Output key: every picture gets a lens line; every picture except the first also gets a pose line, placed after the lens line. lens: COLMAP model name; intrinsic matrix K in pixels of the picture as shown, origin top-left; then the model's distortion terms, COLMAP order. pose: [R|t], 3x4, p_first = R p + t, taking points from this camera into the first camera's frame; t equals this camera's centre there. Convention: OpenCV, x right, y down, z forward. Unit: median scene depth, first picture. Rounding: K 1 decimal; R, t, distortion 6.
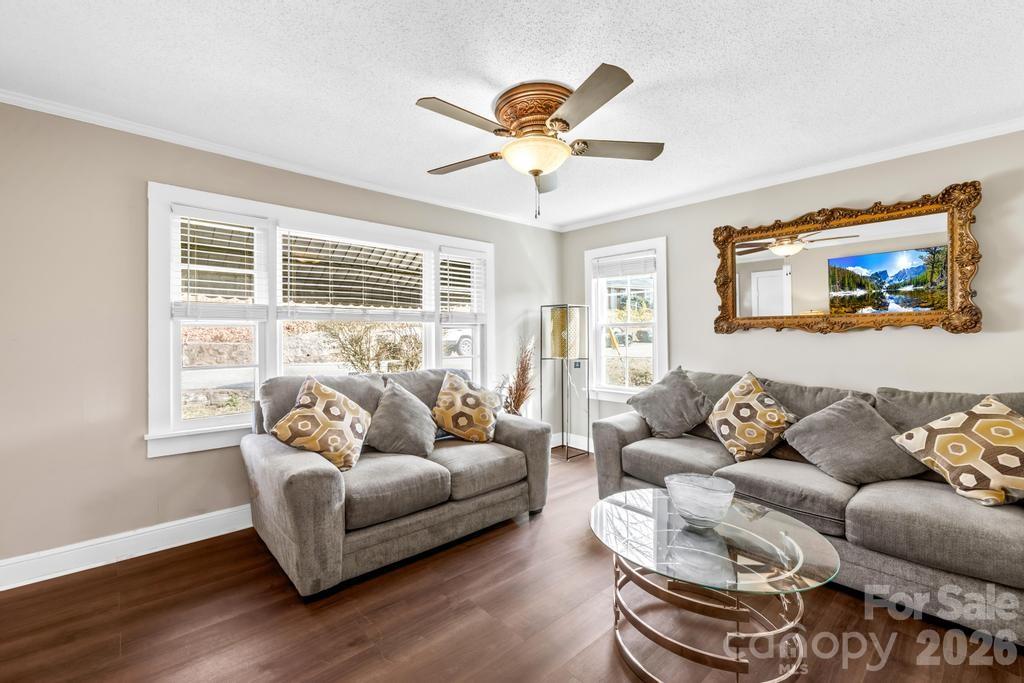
lens RADIAL K [[448.1, 0, 509.7], [0, 448.1, 324.2], [0, 0, 1]] dist [-0.002616, -0.000481]
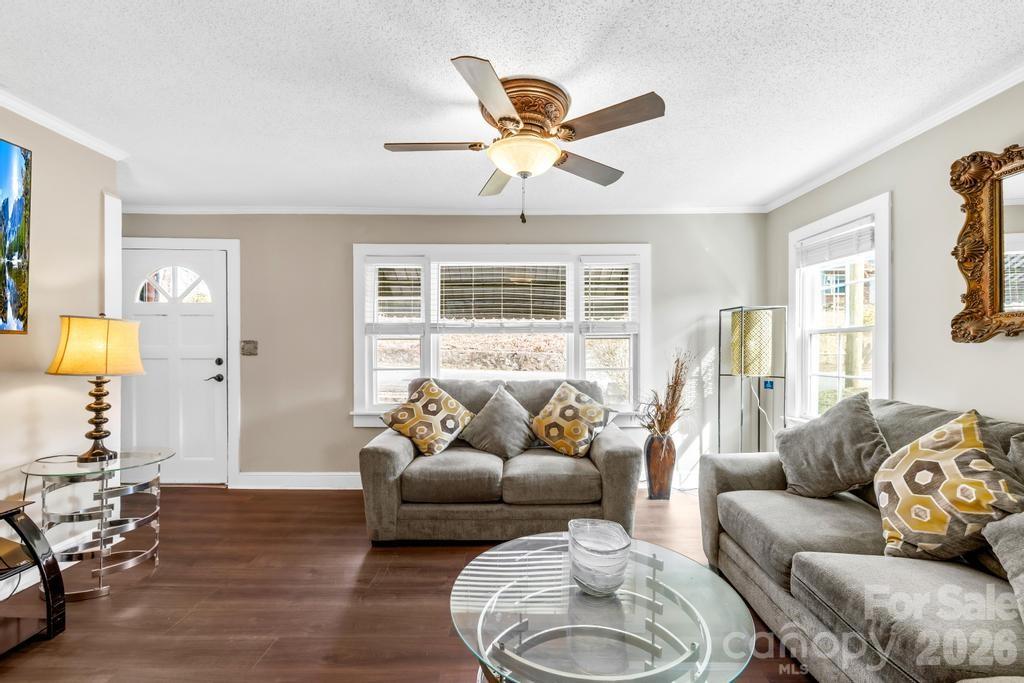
lens RADIAL K [[448.1, 0, 510.9], [0, 448.1, 345.7], [0, 0, 1]] dist [-0.002616, -0.000481]
pose [[0.734065, -0.002552, -0.679075, 0.494426], [0.017022, 0.999748, 0.014643, 0.008218], [0.678866, -0.022308, 0.733923, 0.201737]]
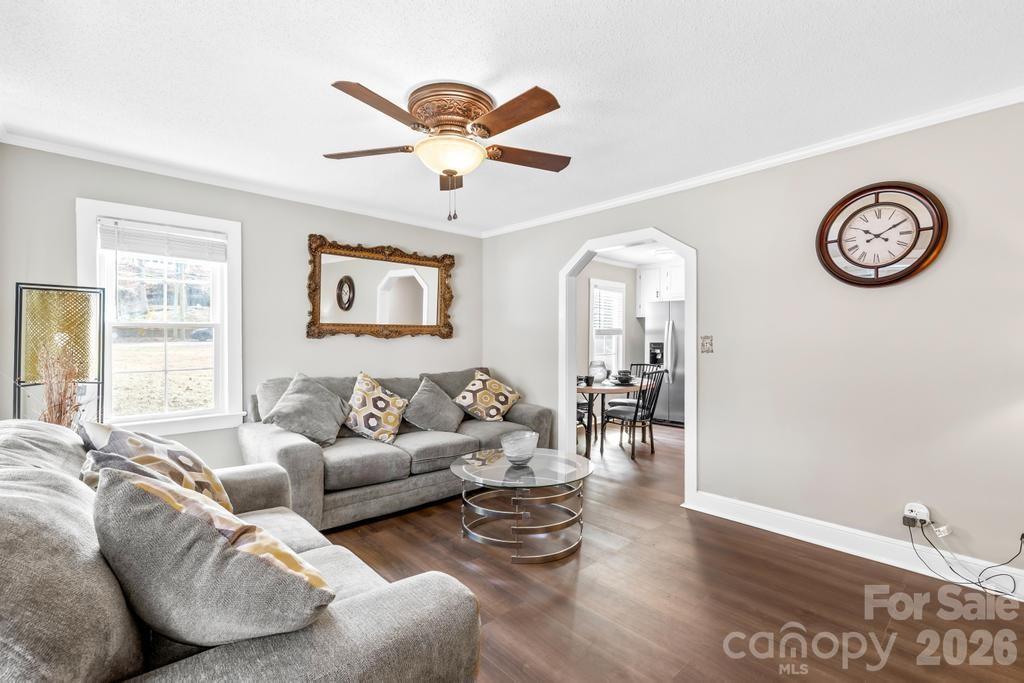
lens RADIAL K [[448.1, 0, 530.0], [0, 448.1, 335.5], [0, 0, 1]] dist [-0.002616, -0.000481]
pose [[-0.045981, 0.005247, 0.998929, -0.660974], [-0.027326, 0.999605, -0.006508, 0.009376], [-0.998569, -0.027596, -0.045819, 0.625312]]
